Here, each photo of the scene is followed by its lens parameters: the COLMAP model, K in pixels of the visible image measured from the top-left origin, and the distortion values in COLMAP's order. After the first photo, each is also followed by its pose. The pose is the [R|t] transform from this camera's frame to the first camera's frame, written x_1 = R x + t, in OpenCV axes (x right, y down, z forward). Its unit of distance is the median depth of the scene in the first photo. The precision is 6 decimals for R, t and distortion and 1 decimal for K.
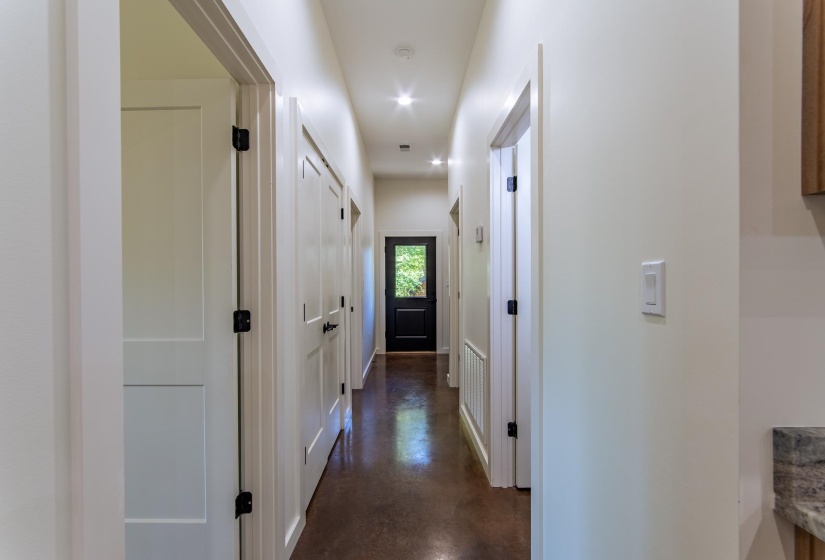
lens RADIAL K [[361.5, 0, 412.0], [0, 361.5, 284.6], [0, 0, 1]] dist [-0.000027, 0.000397]
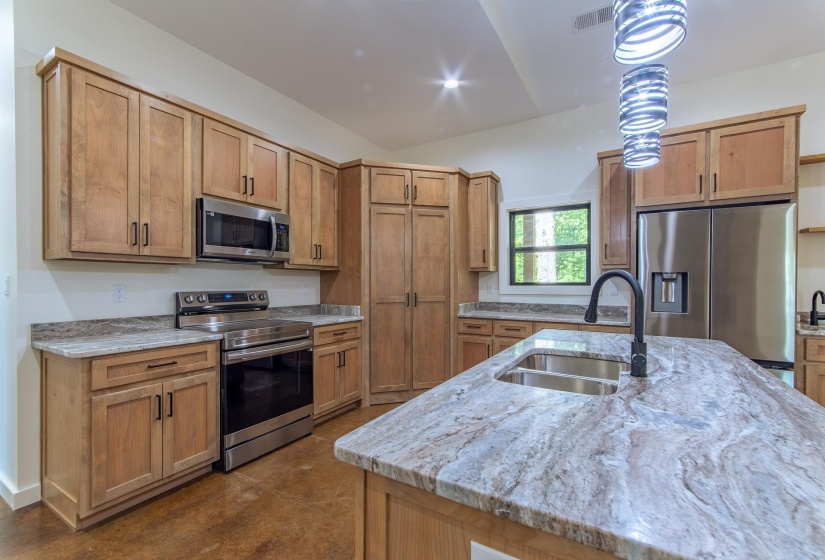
lens RADIAL K [[361.5, 0, 412.0], [0, 361.5, 284.6], [0, 0, 1]] dist [-0.000027, 0.000397]
pose [[0.531053, 0.000828, 0.847338, -0.002880], [0.001427, 0.999997, -0.001872, 0.002070], [-0.847338, 0.002203, 0.531050, -0.371699]]
